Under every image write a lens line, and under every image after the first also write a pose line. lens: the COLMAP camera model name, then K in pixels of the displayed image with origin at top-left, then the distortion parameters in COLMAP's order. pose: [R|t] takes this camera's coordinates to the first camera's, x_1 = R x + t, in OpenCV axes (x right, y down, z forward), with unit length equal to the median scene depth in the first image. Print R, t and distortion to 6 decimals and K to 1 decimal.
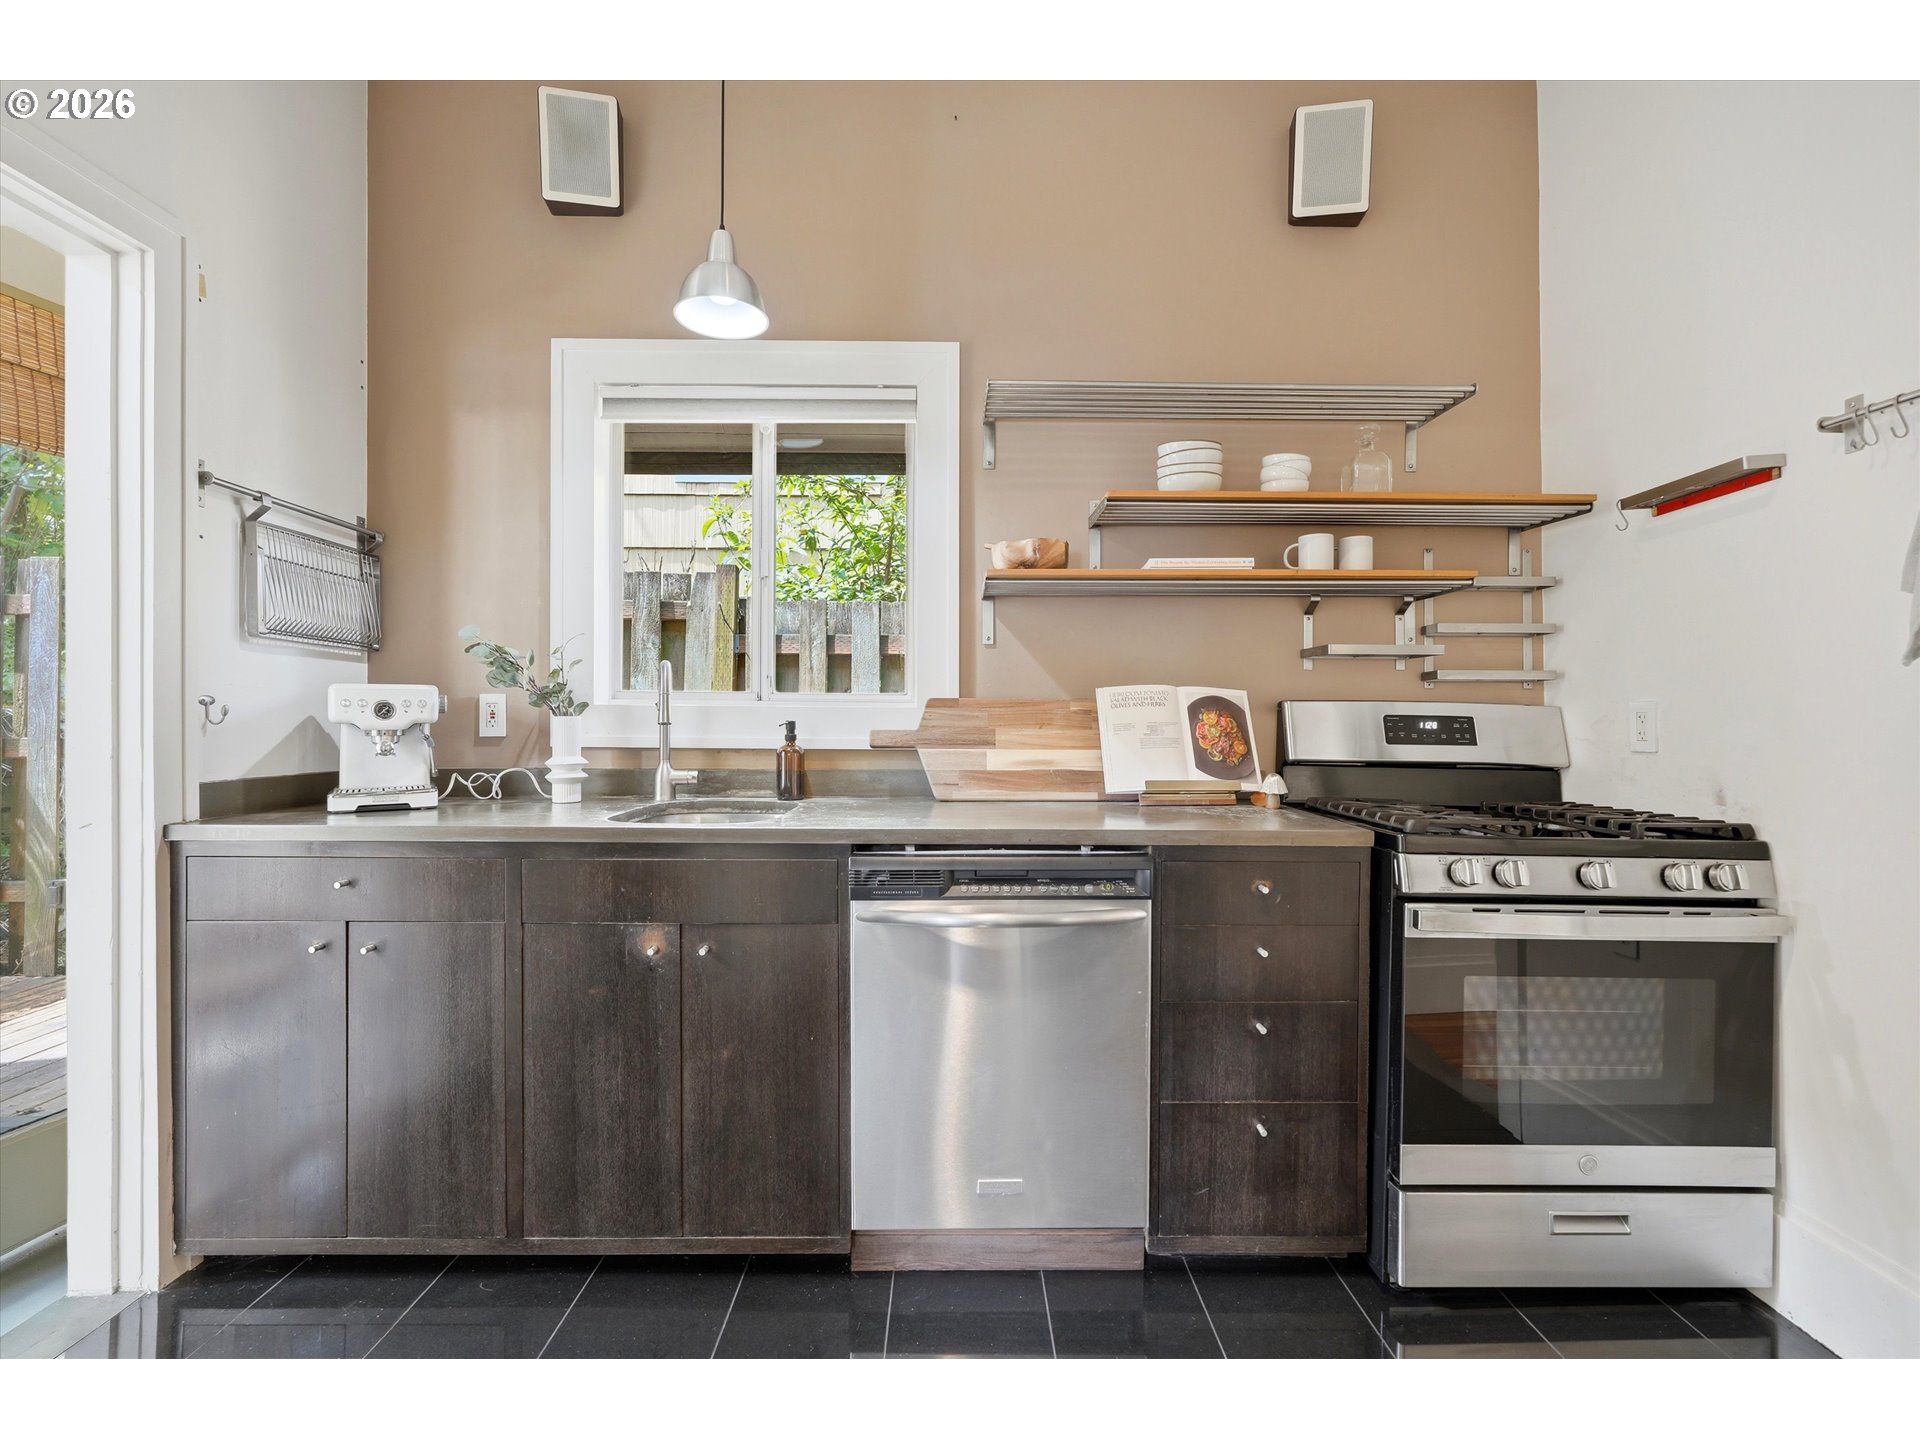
lens RADIAL K [[848.2, 0, 960.0], [0, 848.2, 720.0], [0, 0, 1]] dist [0.000301, 0.000156]
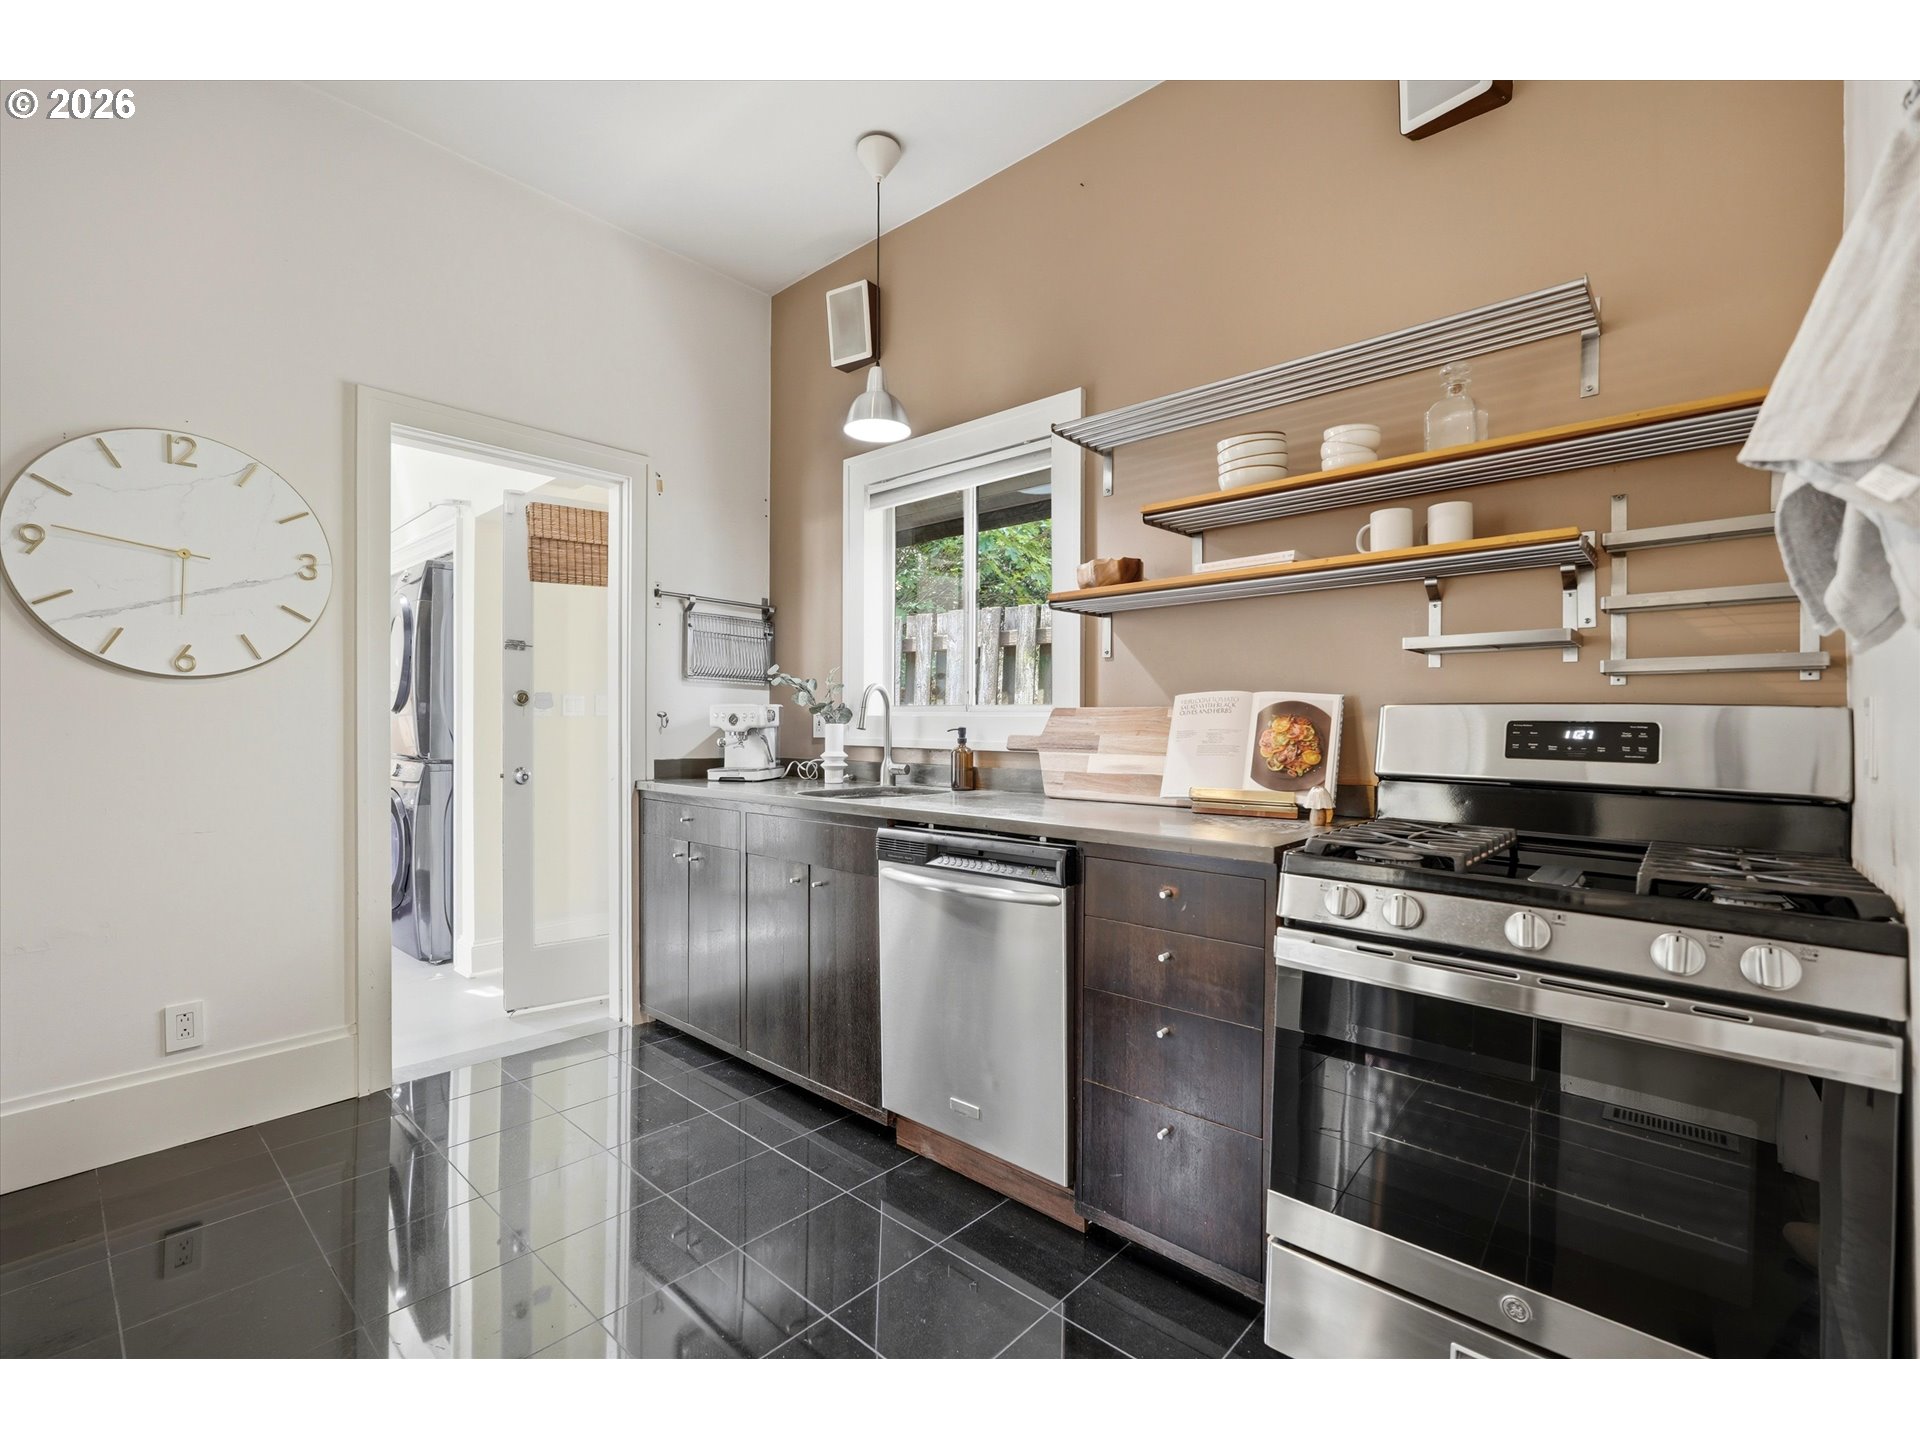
lens RADIAL K [[849.8, 0, 961.0], [0, 849.8, 736.8], [0, 0, 1]] dist [-0.001809, -0.000094]
pose [[0.736763, 0.009189, -0.676089, 0.670531], [-0.006268, 0.999958, 0.006761, 0.006719], [0.676122, -0.000743, 0.736789, 0.077044]]
